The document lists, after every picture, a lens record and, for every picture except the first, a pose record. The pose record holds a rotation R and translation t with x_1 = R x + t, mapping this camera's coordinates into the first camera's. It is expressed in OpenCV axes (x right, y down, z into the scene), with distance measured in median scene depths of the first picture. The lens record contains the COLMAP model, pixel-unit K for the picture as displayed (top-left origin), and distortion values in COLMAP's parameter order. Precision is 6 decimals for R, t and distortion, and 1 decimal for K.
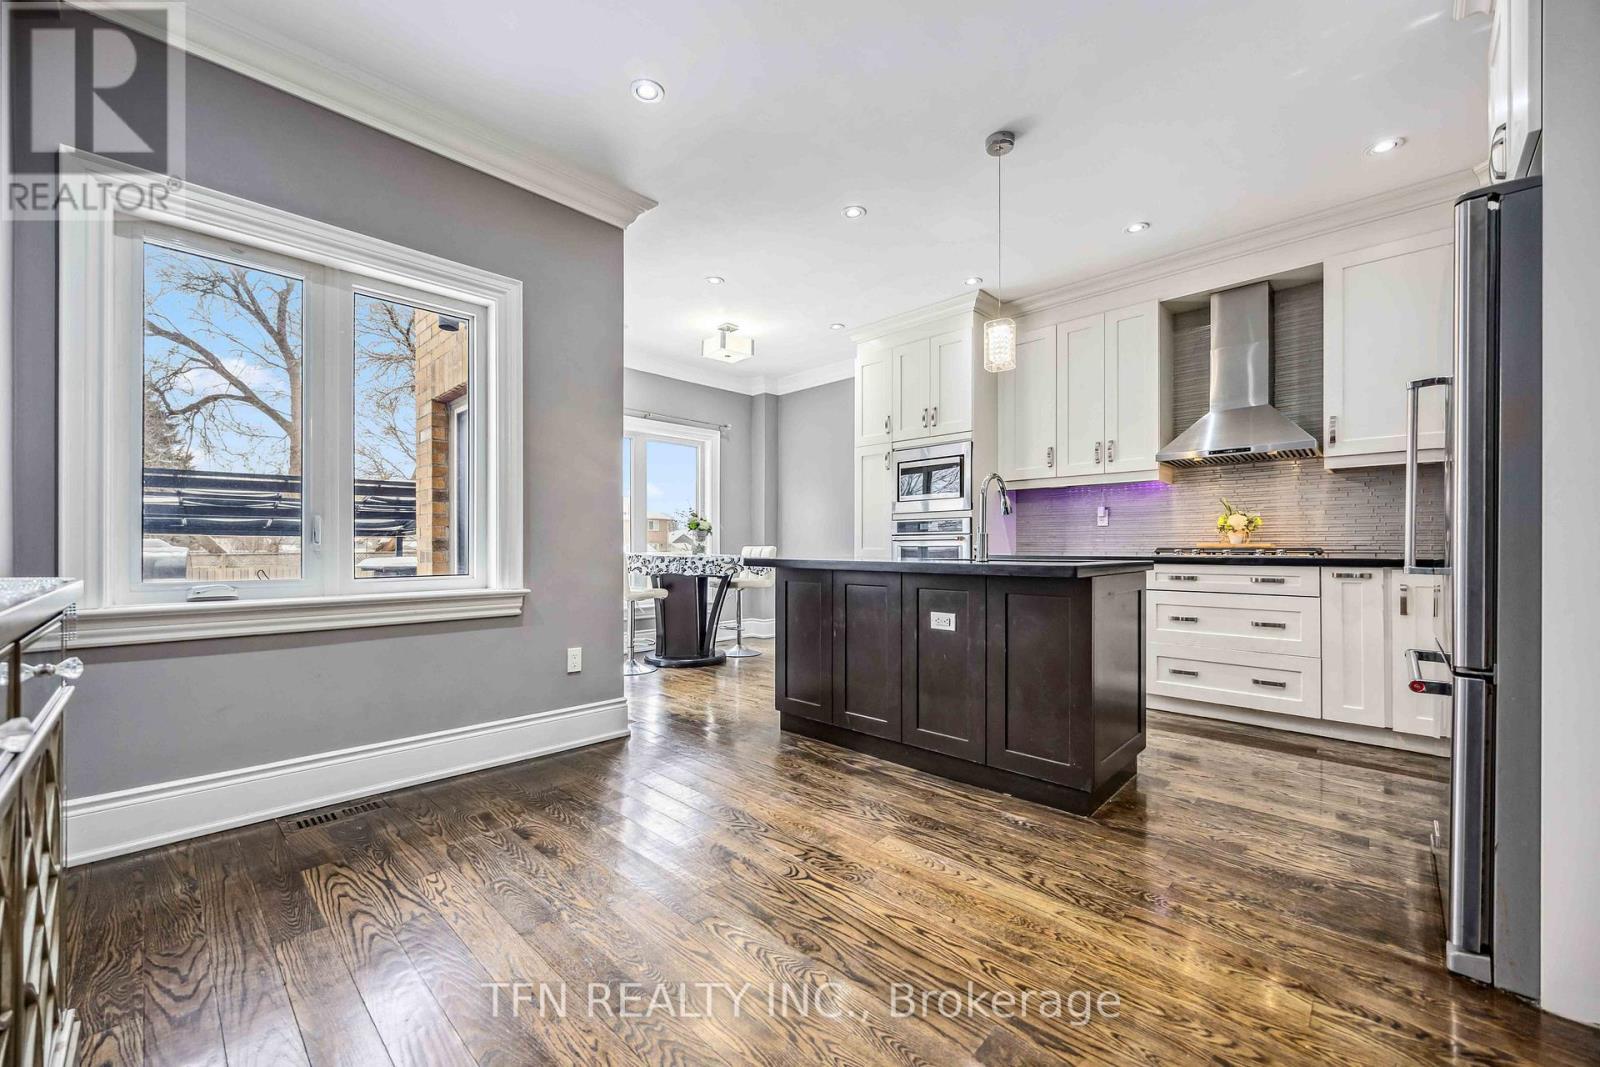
lens RADIAL K [[623.8, 0, 805.9], [0, 623.8, 546.7], [0, 0, 1]] dist [-0.012733, 0.000137]
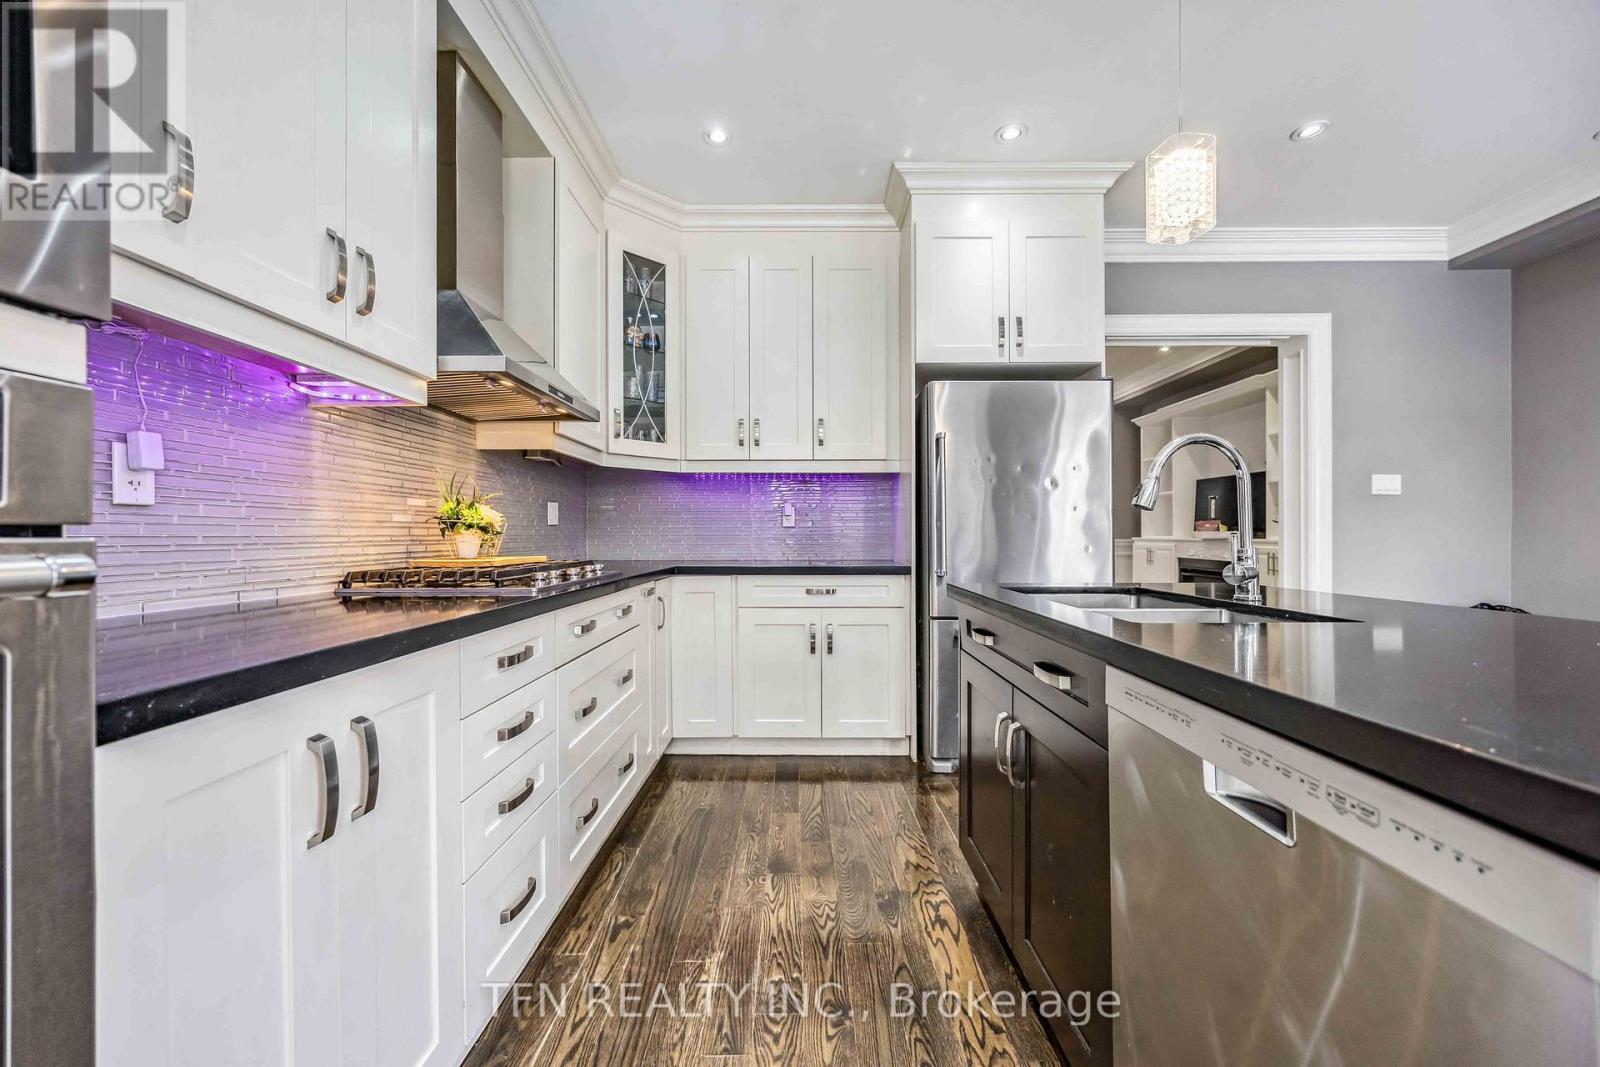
lens RADIAL K [[597.6, 0, 800.0], [0, 597.6, 533.5], [0, 0, 1]] dist [0.028614, 0.000097]
pose [[-0.701000, 0.005151, 0.713142, 0.194324], [0.004755, 0.999985, -0.002549, -0.032922], [-0.713145, 0.001604, -0.701015, 1.640535]]
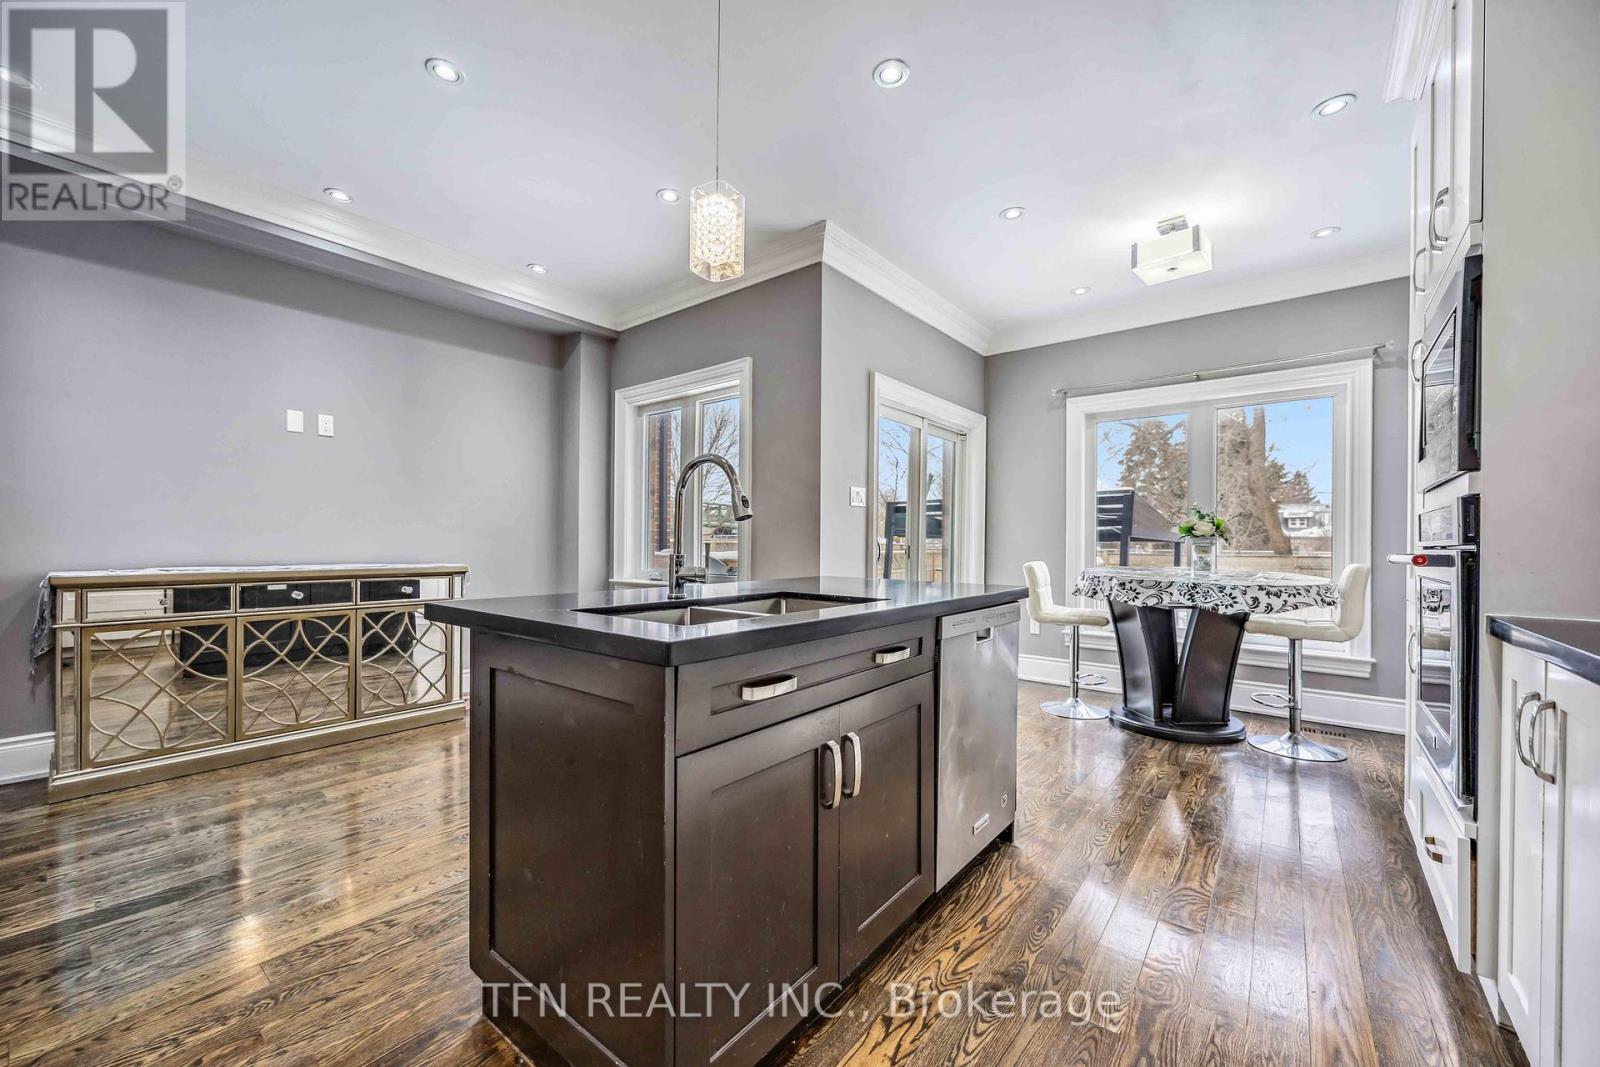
lens RADIAL K [[623.8, 0, 805.9], [0, 623.8, 546.7], [0, 0, 1]] dist [-0.012733, 0.000137]
pose [[0.088846, 0.008573, -0.996008, 0.934981], [-0.007469, 0.999941, 0.007941, -0.036827], [0.996017, 0.006734, 0.088905, 1.074025]]
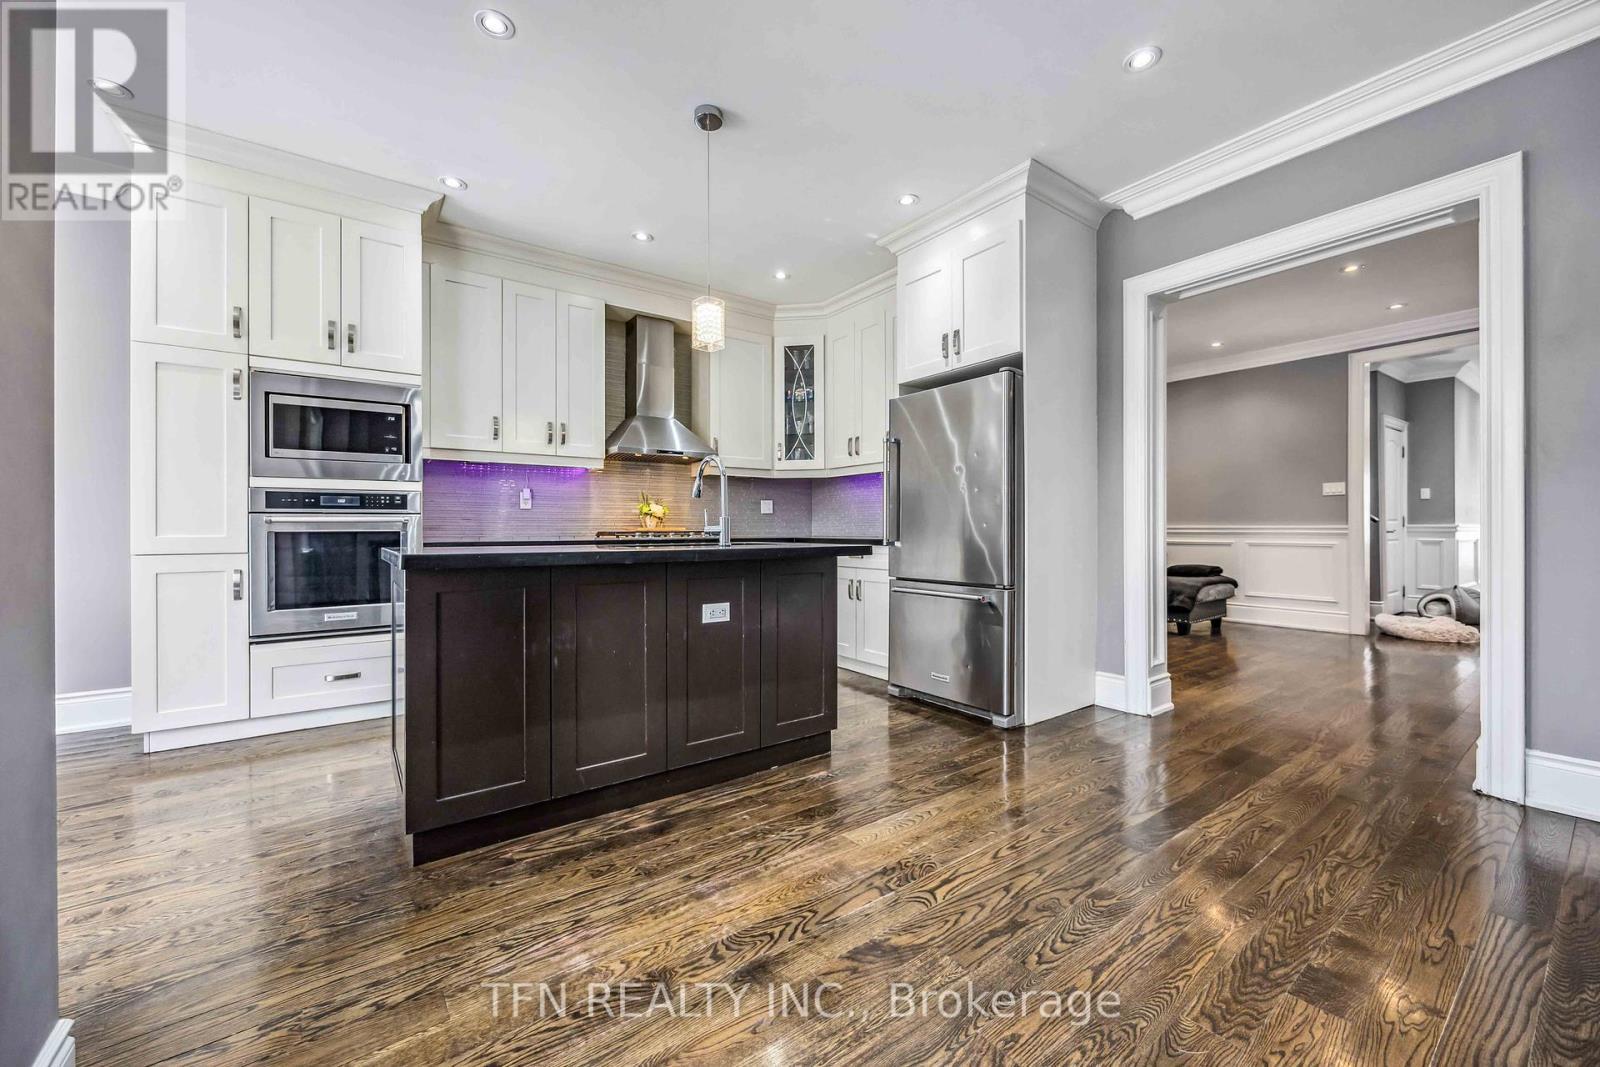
lens RADIAL K [[618.1, 0, 803.1], [0, 618.1, 530.1], [0, 0, 1]] dist [-0.008072, 0.000109]
pose [[0.173979, -0.001044, 0.984749, -0.638593], [0.002157, 0.999997, 0.000679, -0.001308], [-0.984747, 0.002006, 0.173980, 0.710849]]
